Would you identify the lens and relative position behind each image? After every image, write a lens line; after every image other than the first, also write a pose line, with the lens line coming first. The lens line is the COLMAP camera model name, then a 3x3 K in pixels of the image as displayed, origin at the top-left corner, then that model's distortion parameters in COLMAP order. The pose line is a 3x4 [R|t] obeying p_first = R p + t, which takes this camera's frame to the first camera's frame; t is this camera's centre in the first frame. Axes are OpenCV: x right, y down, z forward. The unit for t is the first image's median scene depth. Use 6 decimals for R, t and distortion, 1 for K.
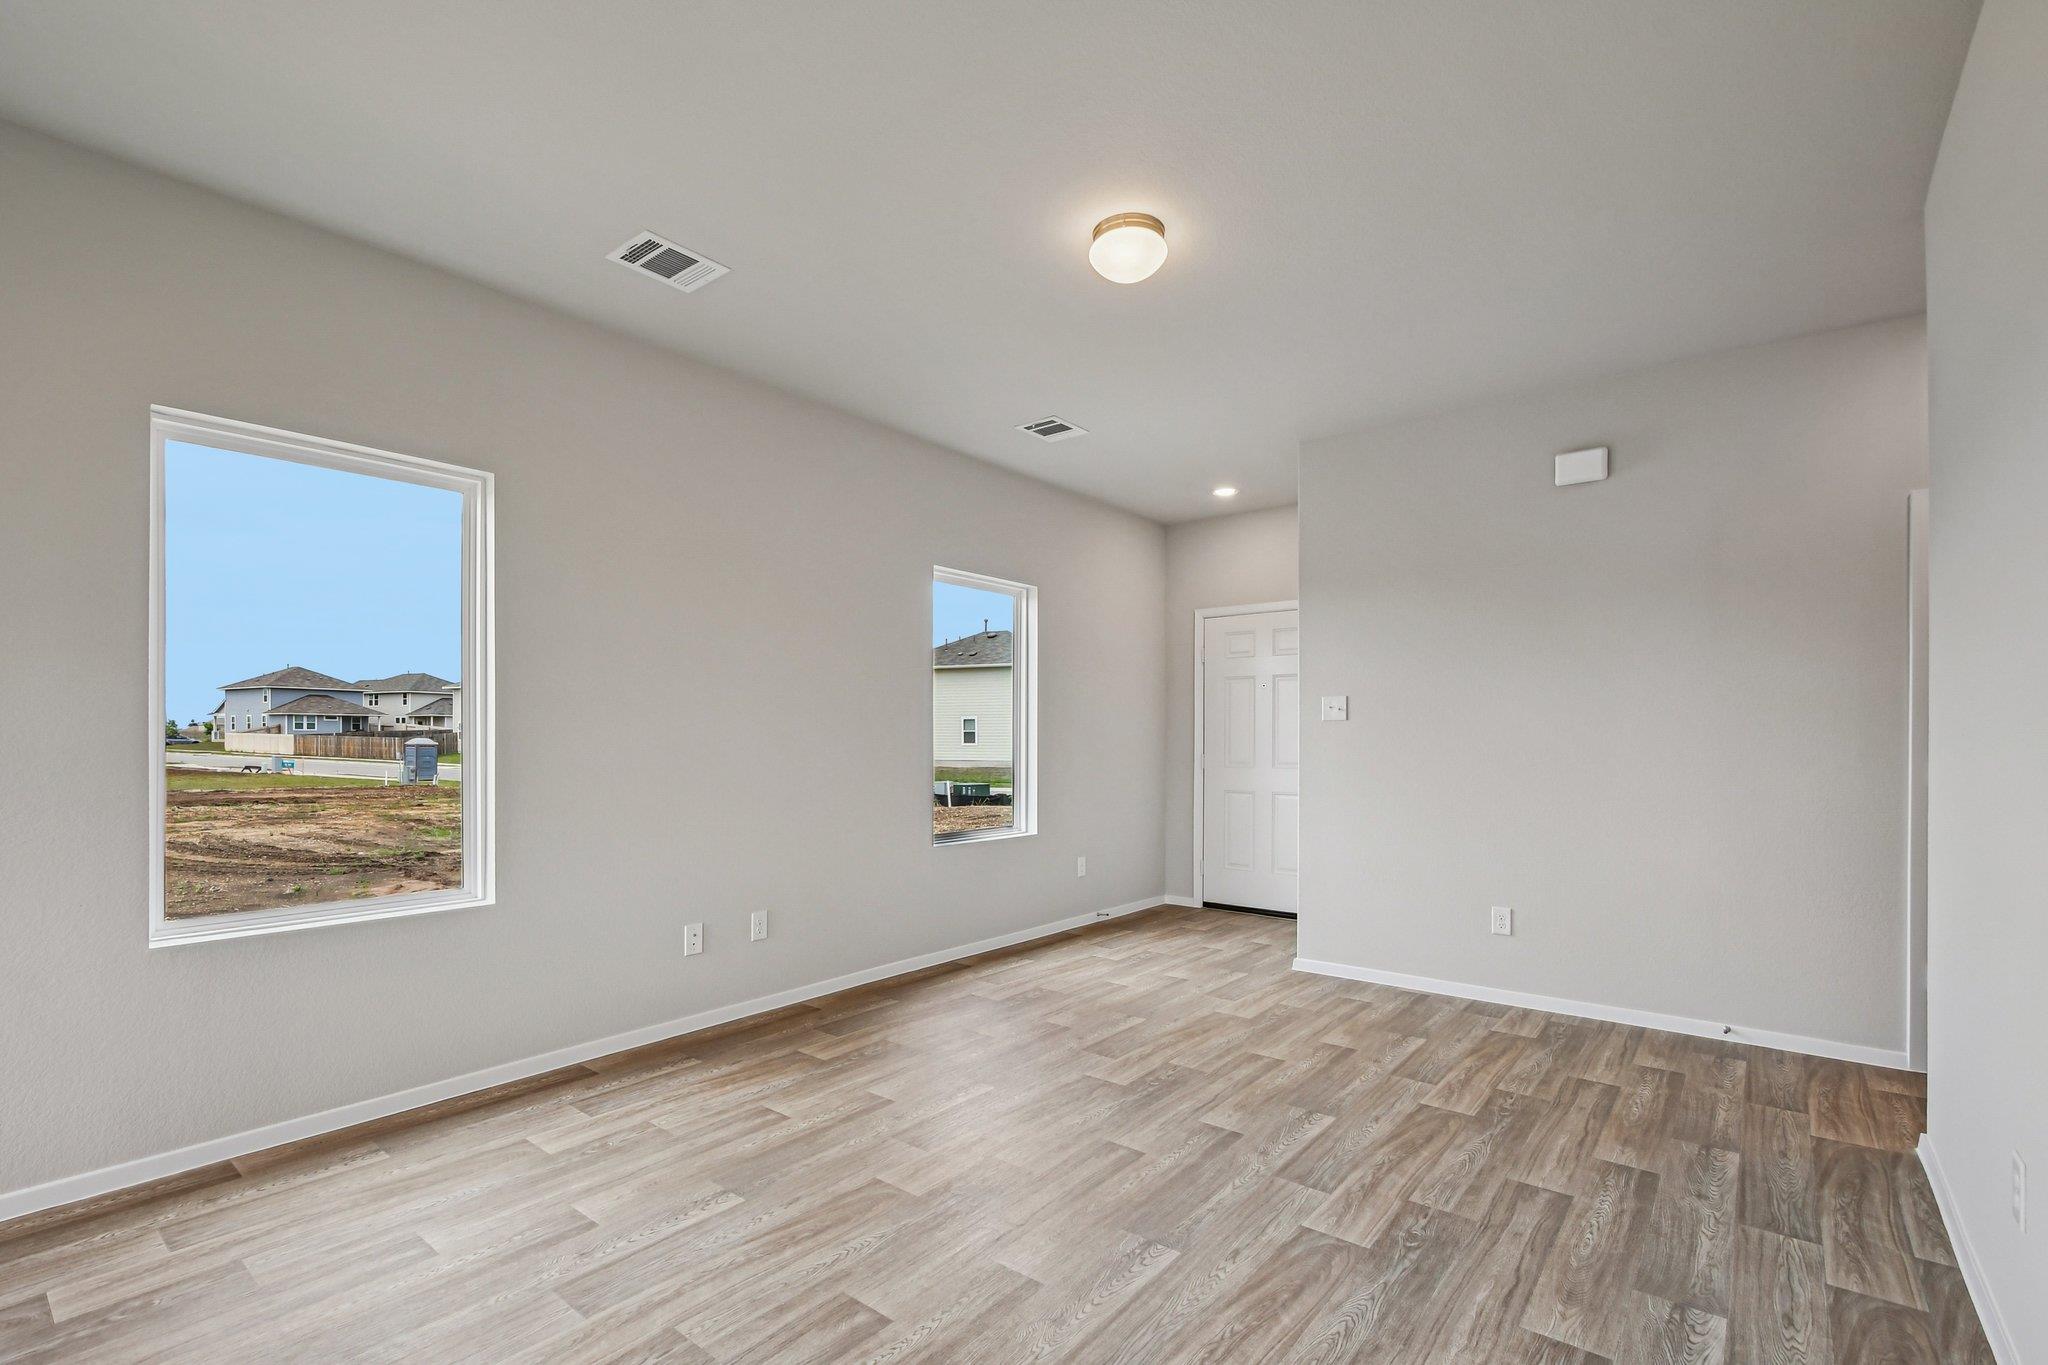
lens RADIAL K [[915.9, 0, 1024.2], [0, 915.9, 746.9], [0, 0, 1]] dist [0.003071, -0.003544]
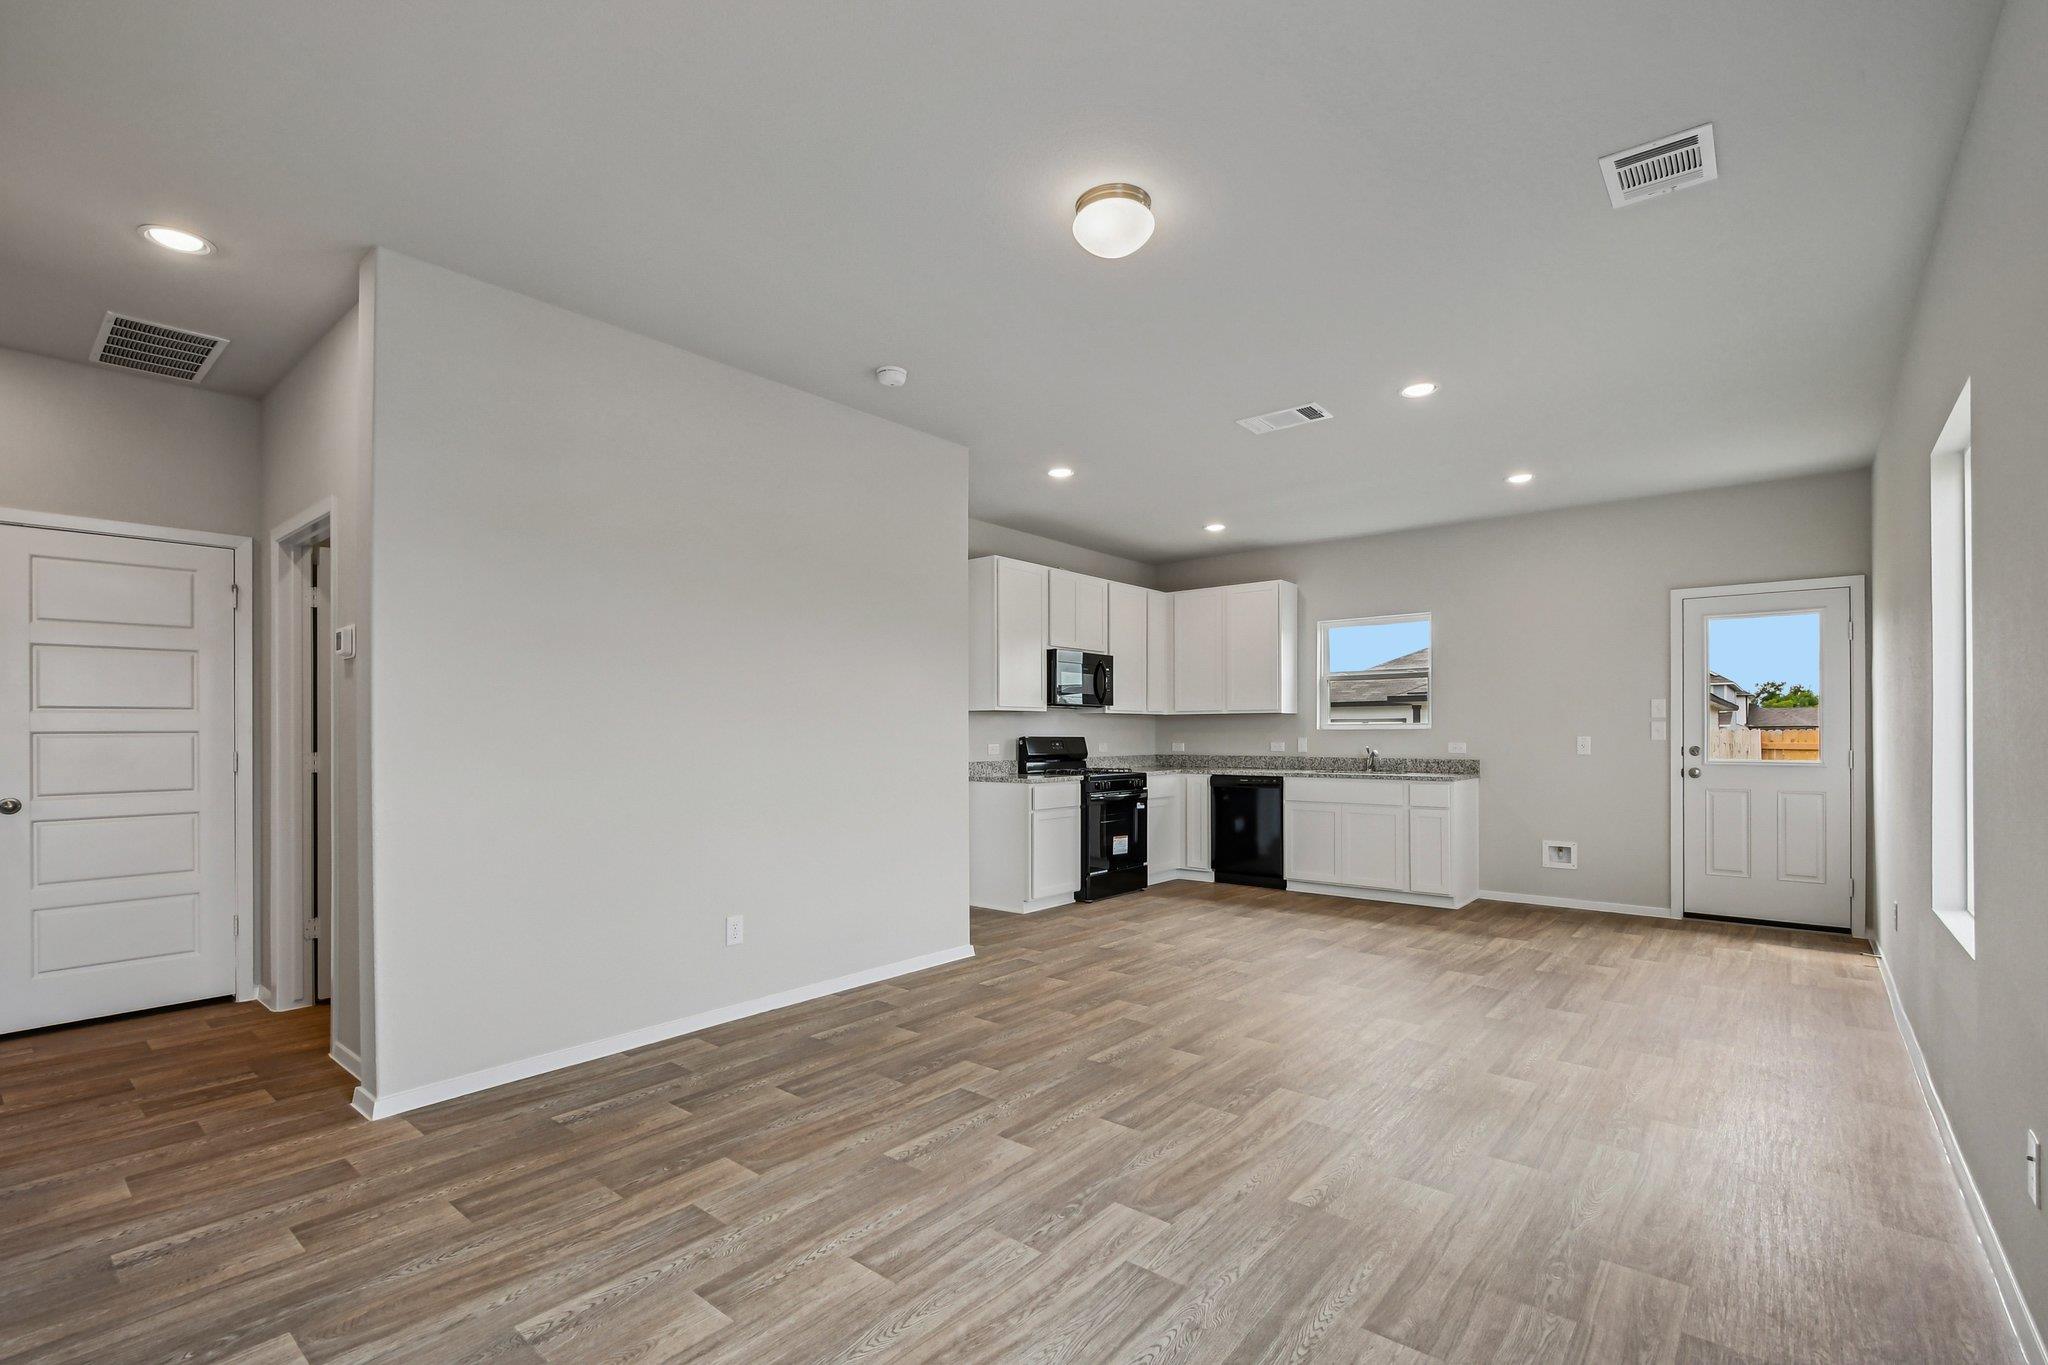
lens RADIAL K [[915.9, 0, 1026.4], [0, 915.9, 727.3], [0, 0, 1]] dist [0.003071, -0.003544]
pose [[-0.999914, 0.002281, 0.012886, 0.194341], [0.002322, 0.999992, 0.003177, -0.019716], [-0.012879, 0.003206, -0.999912, 1.987726]]
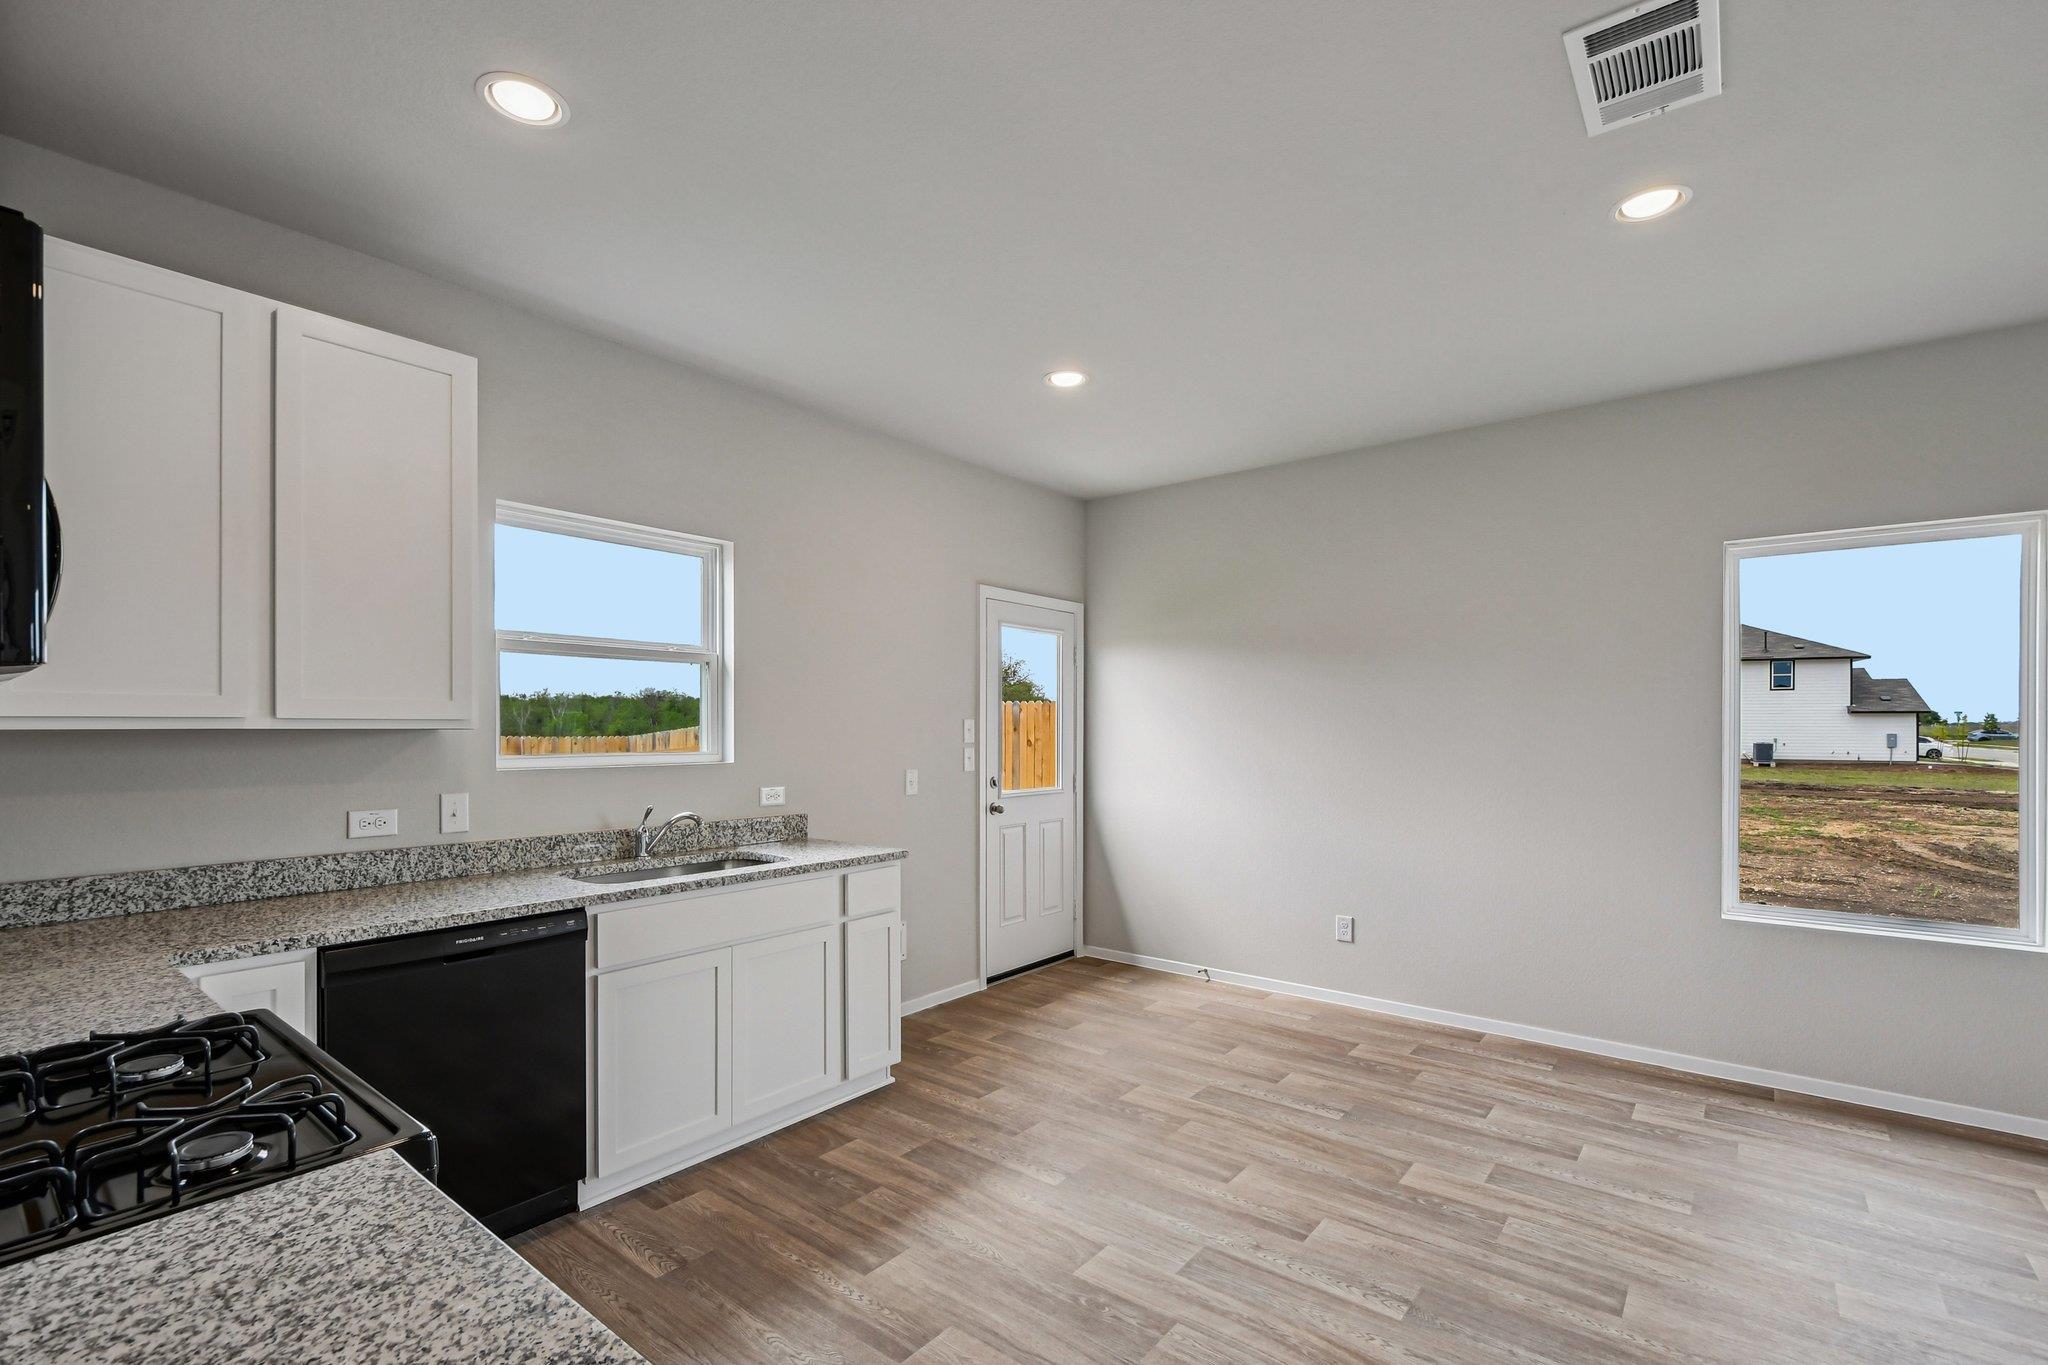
lens RADIAL K [[915.9, 0, 1017.1], [0, 915.9, 730.4], [0, 0, 1]] dist [0.003071, -0.003544]
pose [[0.001762, 0.003361, -0.999993, 0.448582], [-0.013564, 0.999902, 0.003337, -0.061739], [0.999906, 0.013558, 0.001807, -0.116830]]
